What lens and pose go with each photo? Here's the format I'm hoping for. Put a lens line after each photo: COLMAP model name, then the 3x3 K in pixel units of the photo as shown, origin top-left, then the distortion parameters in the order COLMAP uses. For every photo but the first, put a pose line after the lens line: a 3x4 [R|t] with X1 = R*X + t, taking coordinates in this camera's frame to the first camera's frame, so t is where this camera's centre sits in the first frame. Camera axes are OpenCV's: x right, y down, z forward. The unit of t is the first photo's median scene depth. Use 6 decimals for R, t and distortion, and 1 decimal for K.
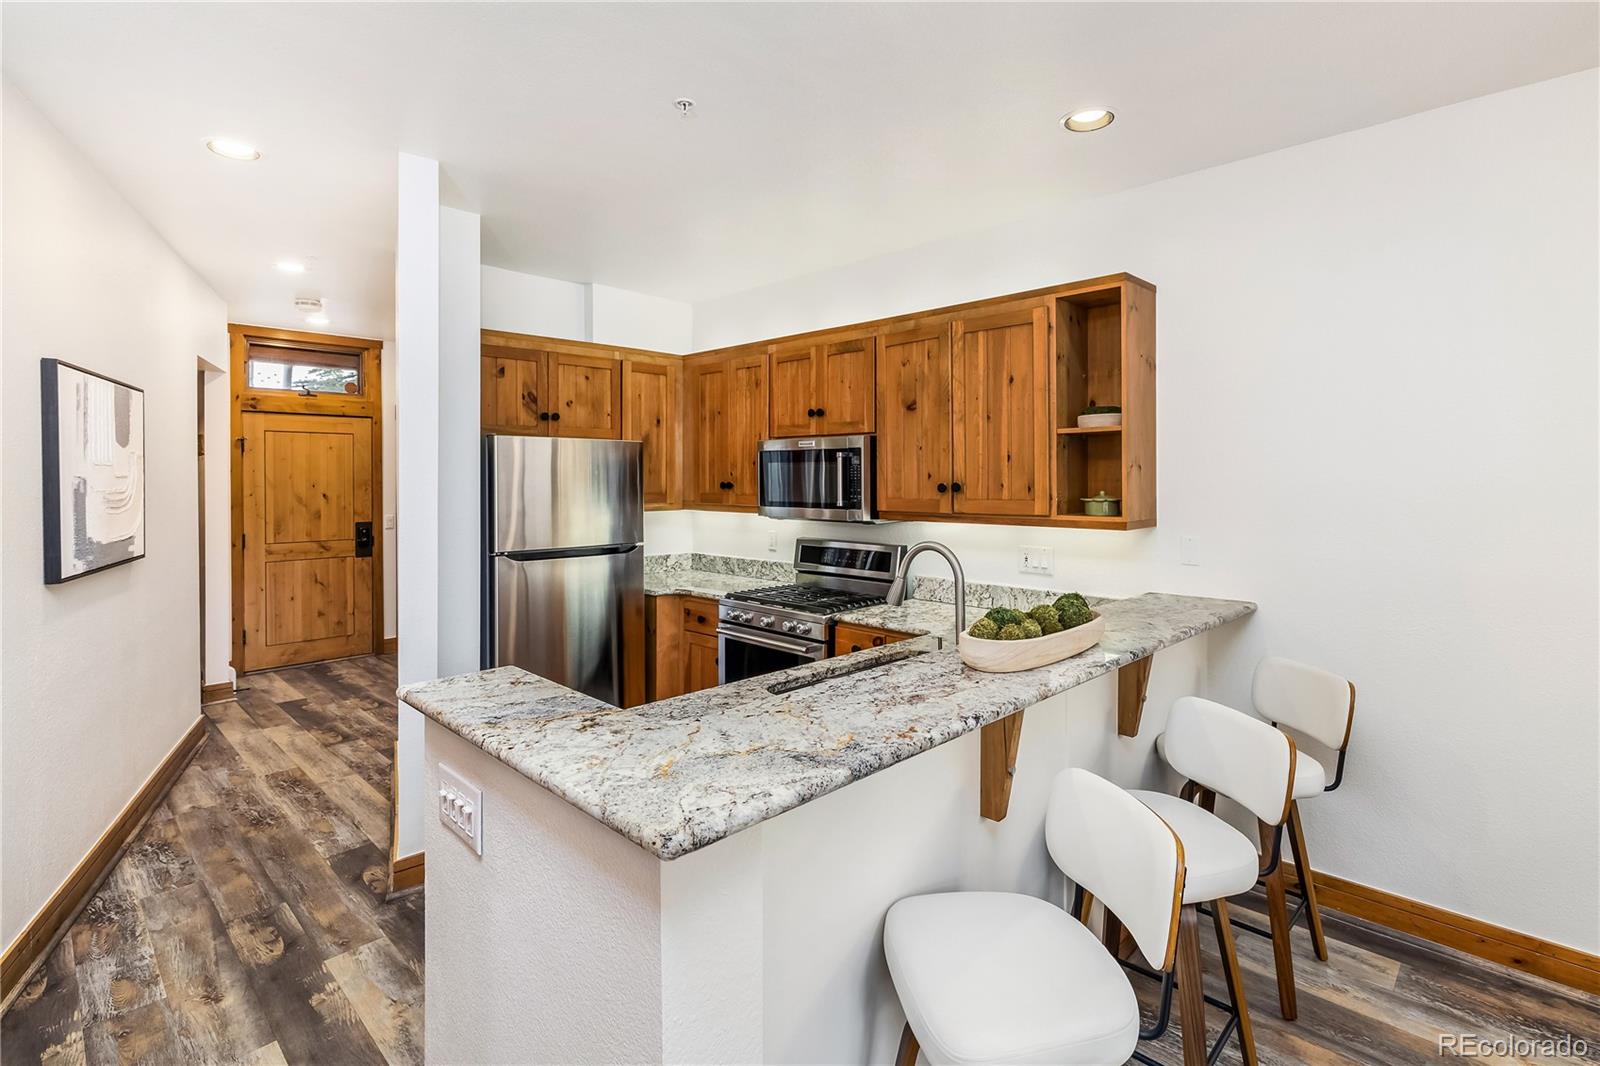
lens RADIAL K [[793.7, 0, 822.4], [0, 793.7, 479.2], [0, 0, 1]] dist [-0.013583, 0.001595]
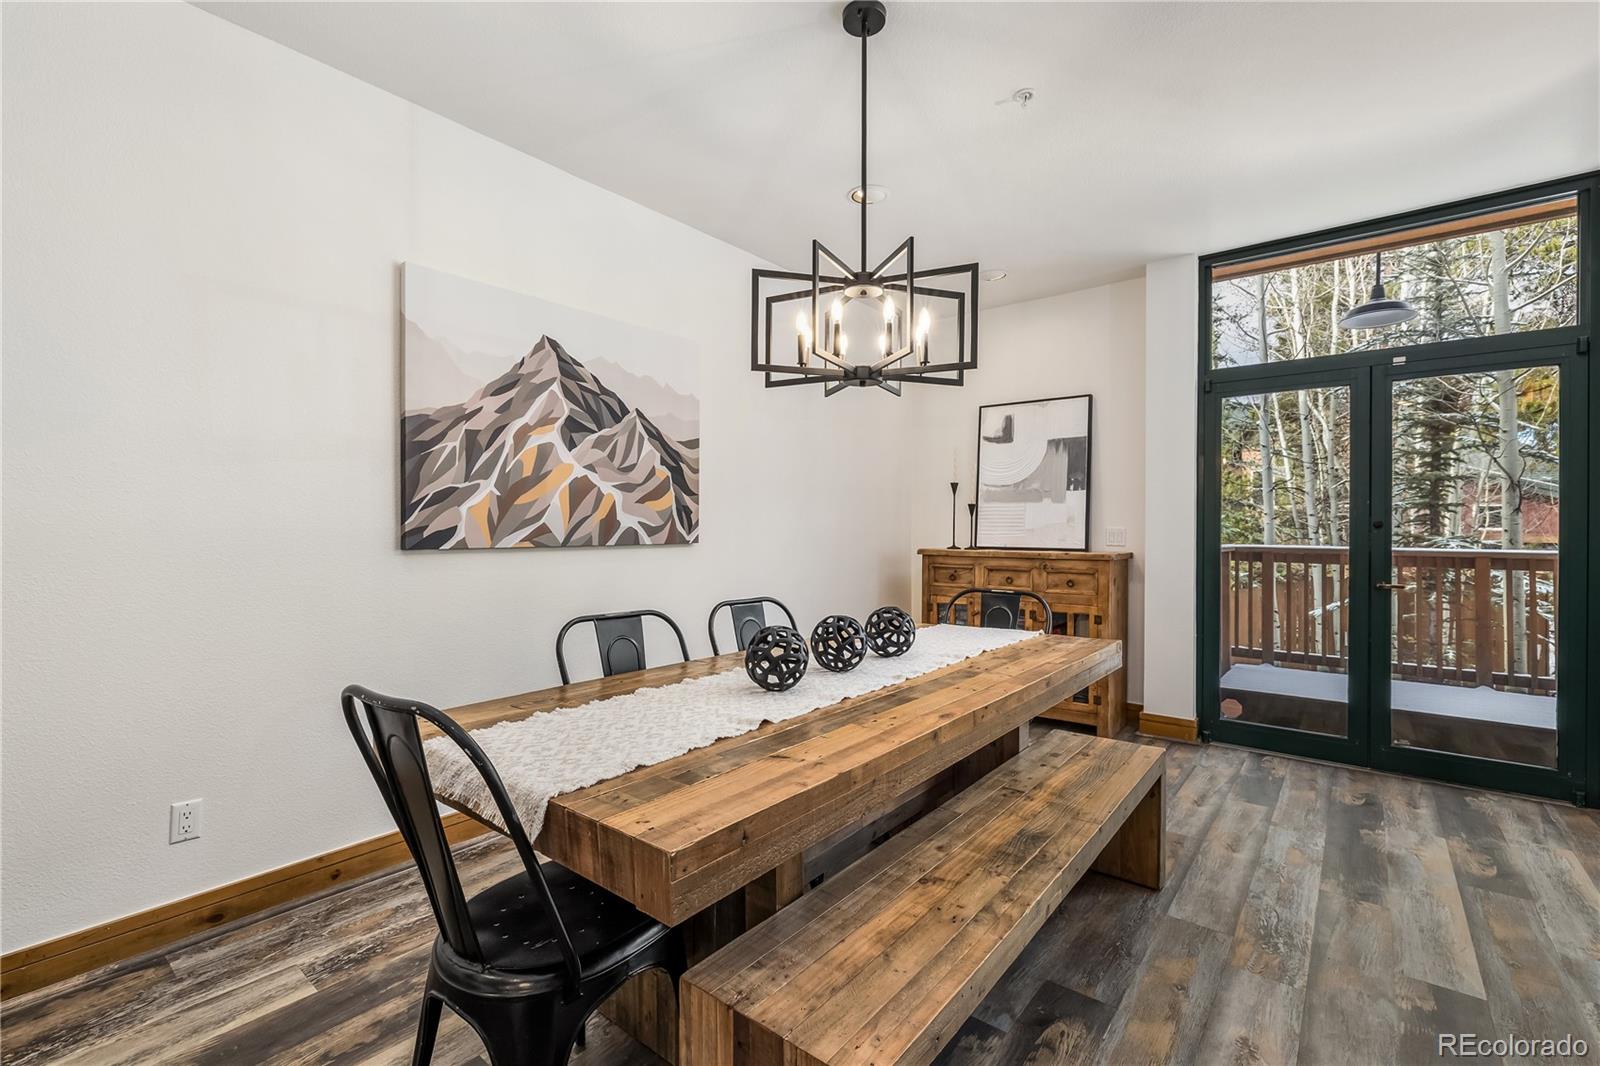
lens RADIAL K [[702.9, 0, 789.9], [0, 702.9, 533.4], [0, 0, 1]] dist [-0.005765, 0.001304]
pose [[-0.102586, -0.008264, 0.994690, 0.053773], [0.000504, 0.999965, 0.008359, 0.083194], [-0.994724, 0.001359, -0.102578, 0.159231]]
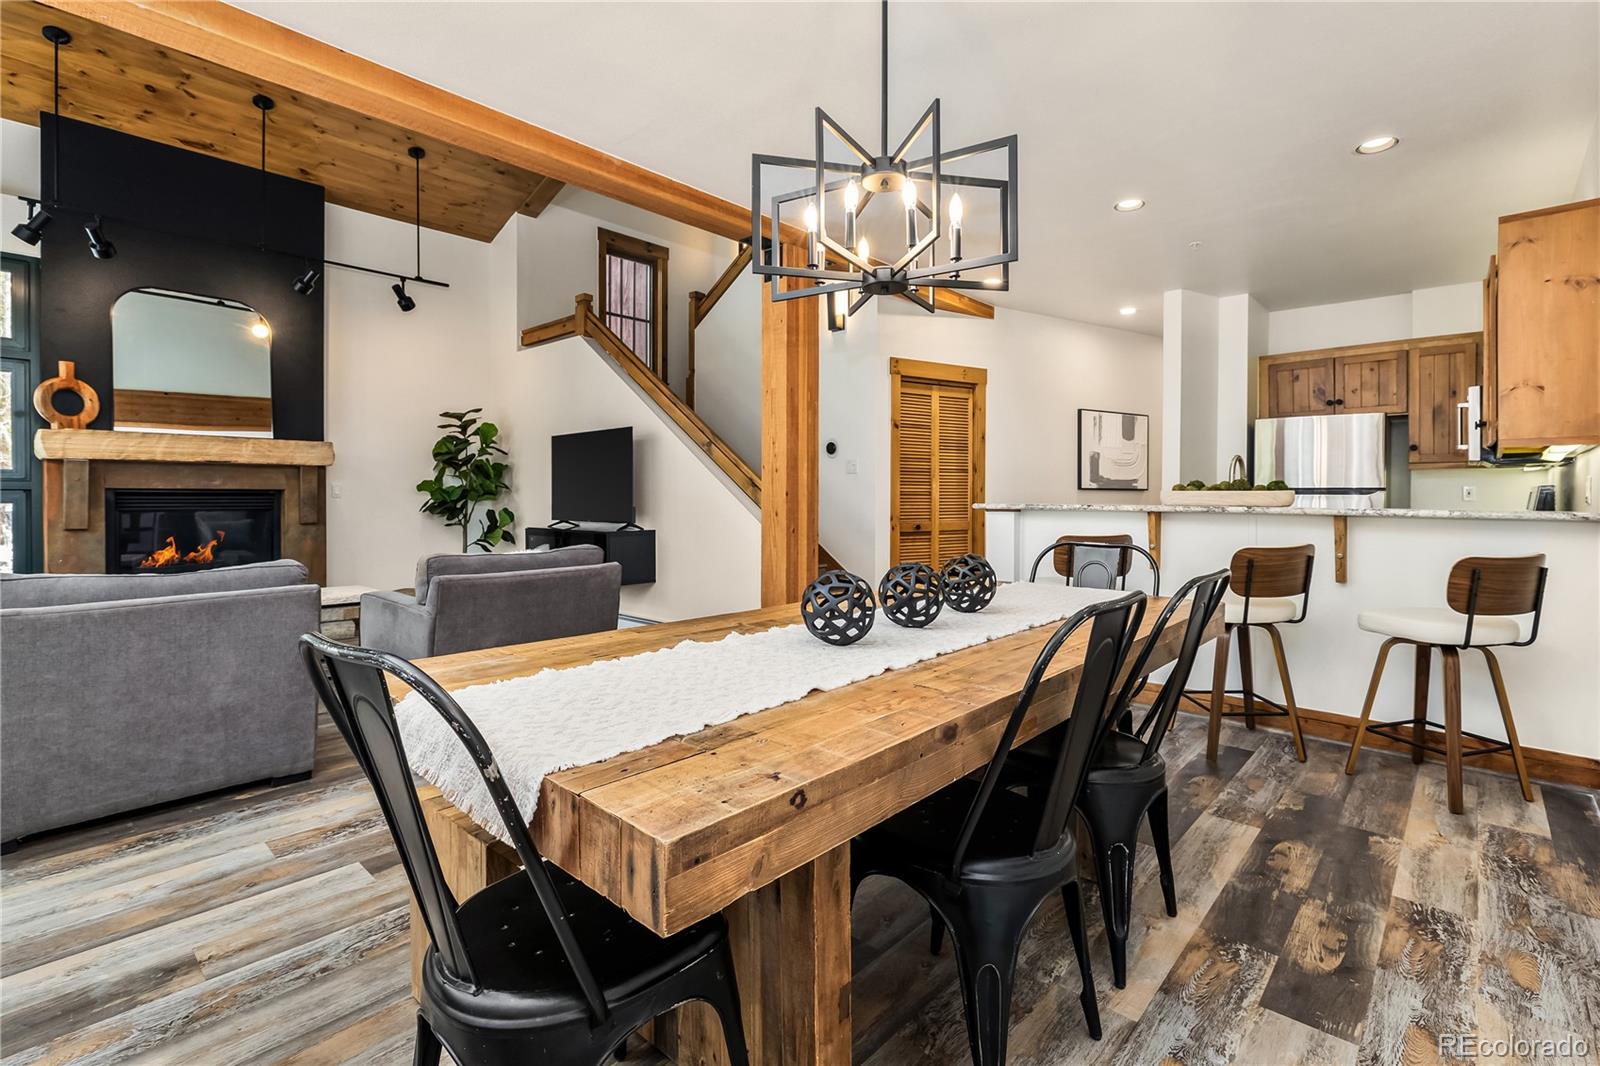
lens RADIAL K [[740.4, 0, 822.1], [0, 740.4, 499.7], [0, 0, 1]] dist [-0.004872, 0.001895]
pose [[0.066945, 0.007068, -0.997732, 1.055935], [-0.004394, 0.999967, 0.006789, 0.104995], [0.997747, 0.003929, 0.066974, -0.014368]]
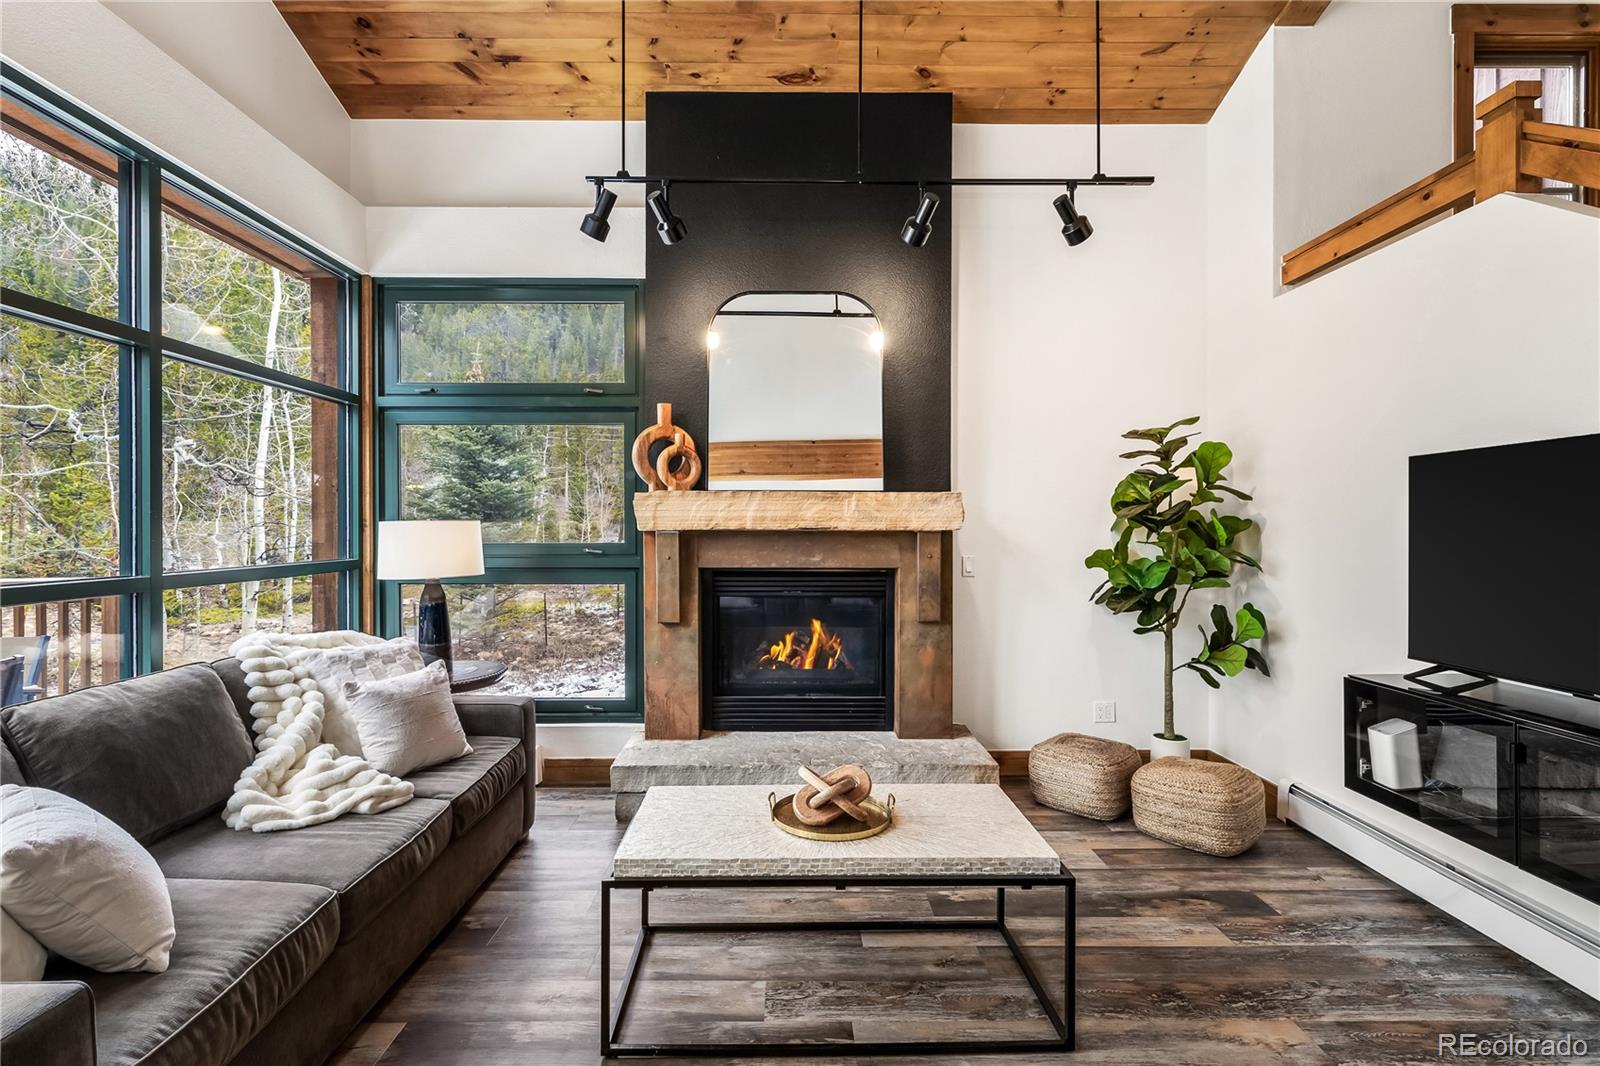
lens RADIAL K [[740.4, 0, 782.7], [0, 740.4, 529.0], [0, 0, 1]] dist [-0.004872, 0.001895]
pose [[-0.701623, 0.003277, -0.712541, 0.300408], [-0.001130, 0.999983, 0.005711, 0.043215], [0.712548, 0.004812, -0.701607, -0.419550]]
